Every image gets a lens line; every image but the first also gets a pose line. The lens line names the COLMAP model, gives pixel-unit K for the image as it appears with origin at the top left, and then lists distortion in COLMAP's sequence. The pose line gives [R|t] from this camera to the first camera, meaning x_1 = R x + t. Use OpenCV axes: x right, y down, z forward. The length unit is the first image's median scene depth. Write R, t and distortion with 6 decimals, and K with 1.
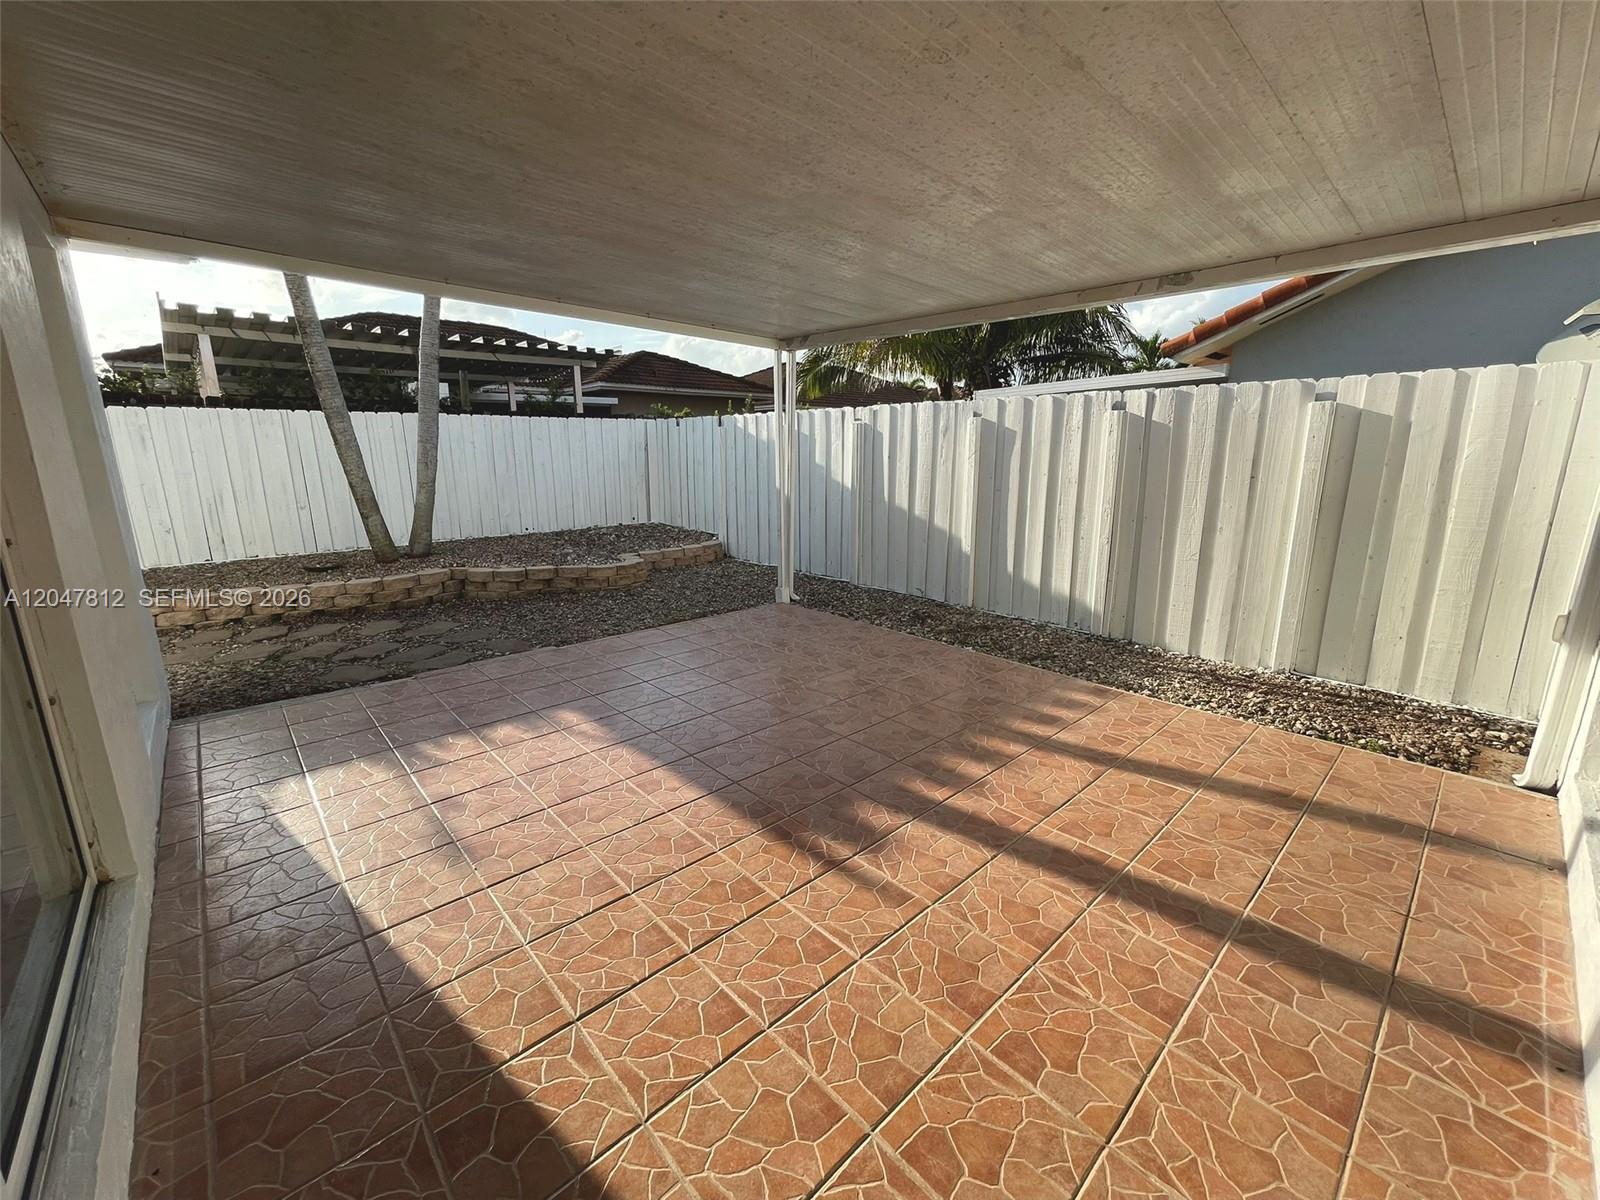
lens RADIAL K [[647.9, 0, 795.7], [0, 647.9, 597.5], [0, 0, 1]] dist [-0.002097, 0.000550]
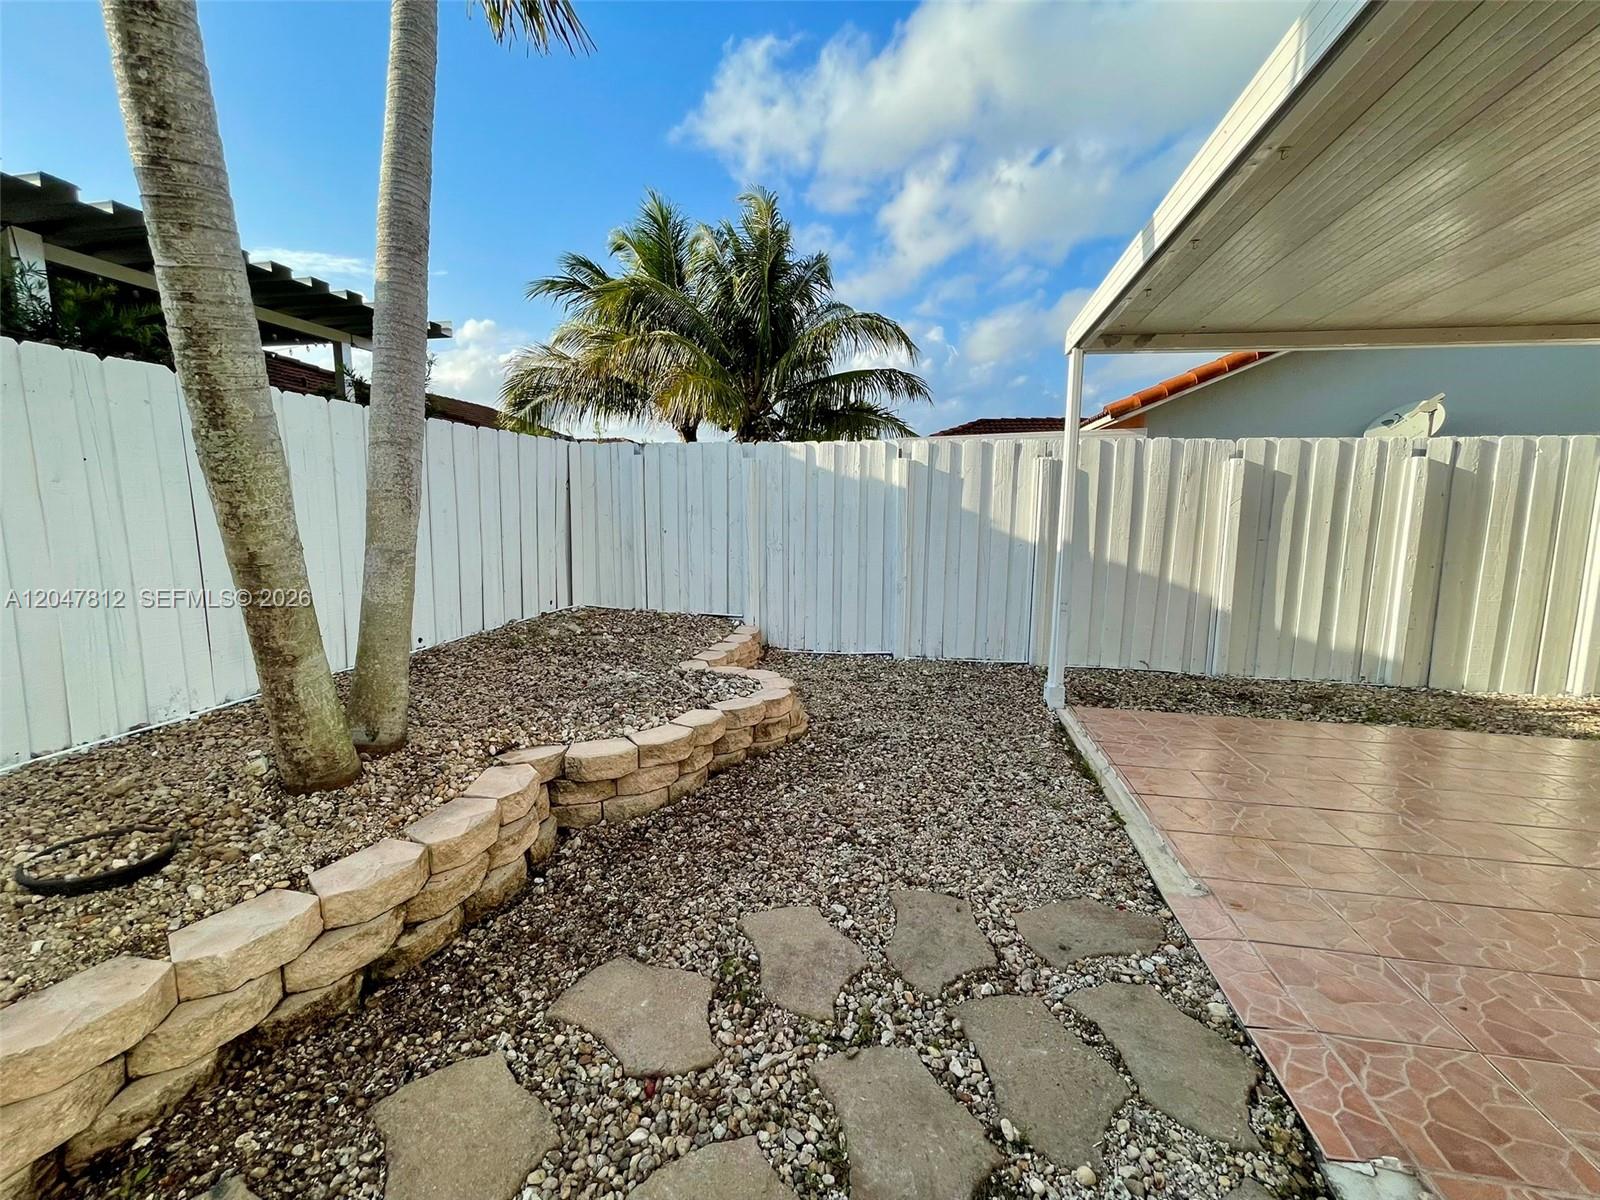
lens RADIAL K [[647.9, 0, 795.7], [0, 647.9, 597.5], [0, 0, 1]] dist [-0.002097, 0.000550]
pose [[0.810263, -0.080307, 0.580539, -0.760199], [0.119775, 0.992351, -0.029898, -0.140891], [-0.573697, 0.093759, 0.813684, 0.670796]]
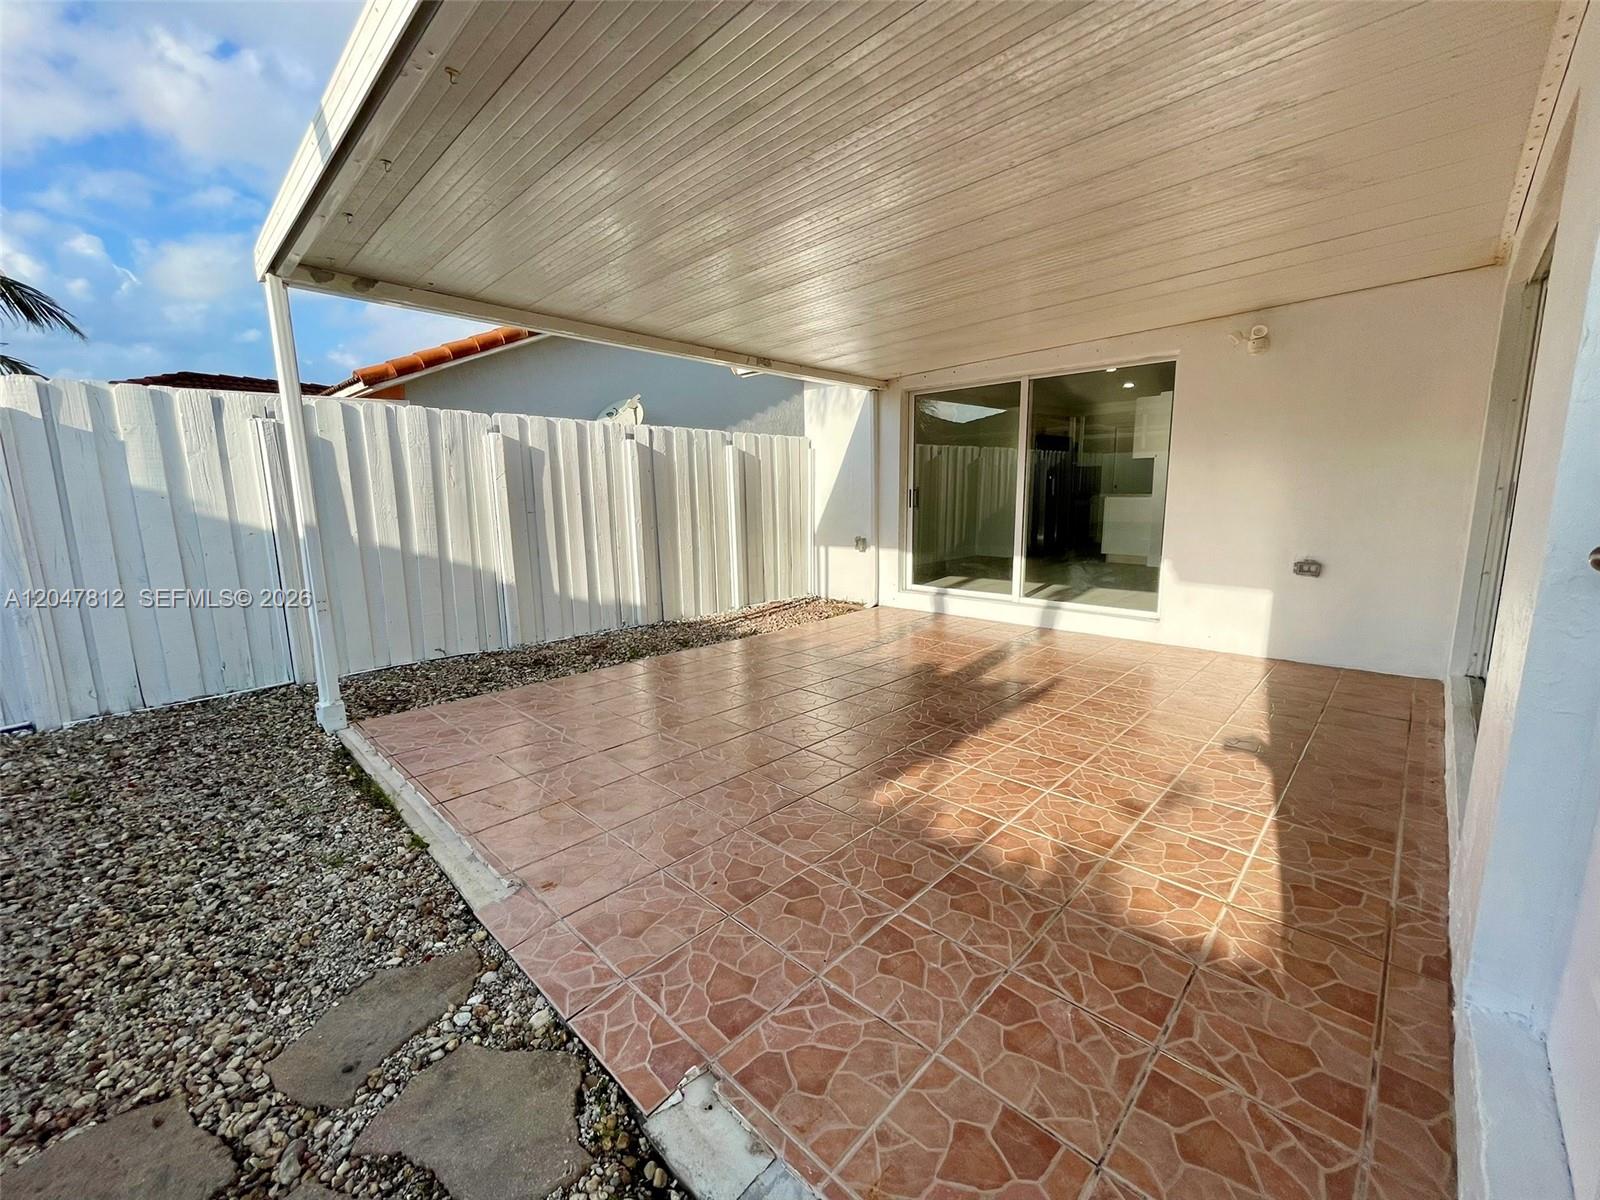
lens RADIAL K [[647.9, 0, 795.7], [0, 647.9, 597.5], [0, 0, 1]] dist [-0.002097, 0.000550]
pose [[-0.045855, -0.168867, 0.984572, -0.679548], [0.219020, 0.959927, 0.174841, -0.130555], [-0.974642, 0.223658, -0.007032, 0.678141]]
